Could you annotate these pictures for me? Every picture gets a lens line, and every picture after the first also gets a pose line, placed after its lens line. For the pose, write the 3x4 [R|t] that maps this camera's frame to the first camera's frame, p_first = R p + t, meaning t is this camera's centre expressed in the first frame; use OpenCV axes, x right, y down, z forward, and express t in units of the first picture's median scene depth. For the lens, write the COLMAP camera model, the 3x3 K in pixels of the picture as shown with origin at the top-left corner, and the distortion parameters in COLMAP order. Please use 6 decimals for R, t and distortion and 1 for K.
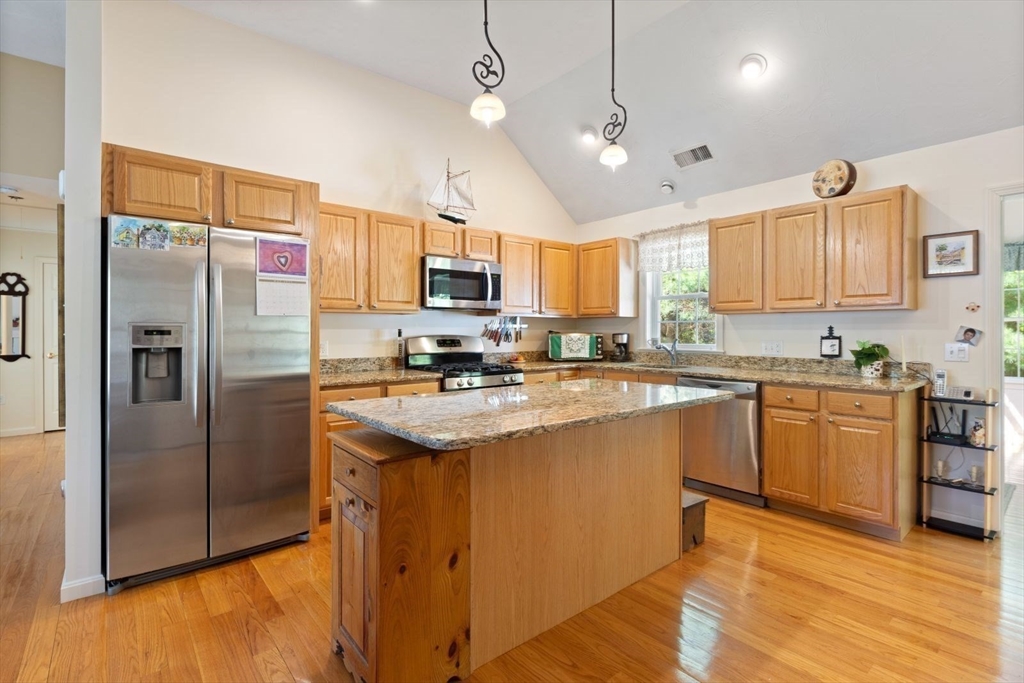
lens RADIAL K [[485.7, 0, 513.3], [0, 485.7, 334.2], [0, 0, 1]] dist [-0.002098, 0.000107]
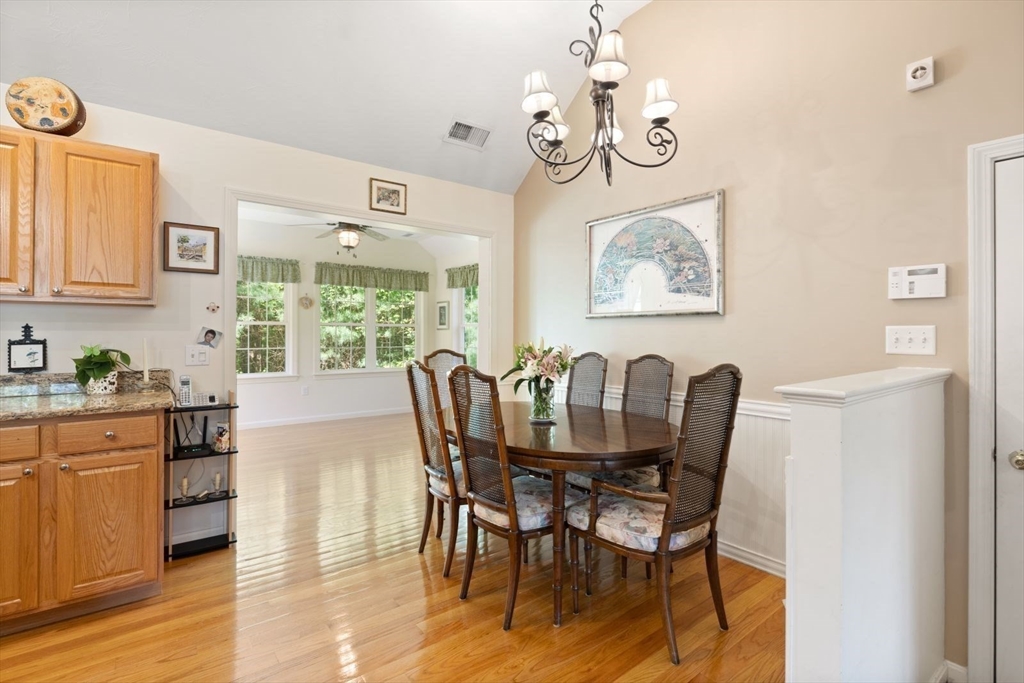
lens RADIAL K [[485.7, 0, 520.4], [0, 485.7, 331.5], [0, 0, 1]] dist [-0.002098, 0.000107]
pose [[0.026081, 0.003414, 0.999654, 0.006102], [0.004594, 0.999983, -0.003535, -0.002319], [-0.999649, 0.004685, 0.026065, 0.353690]]
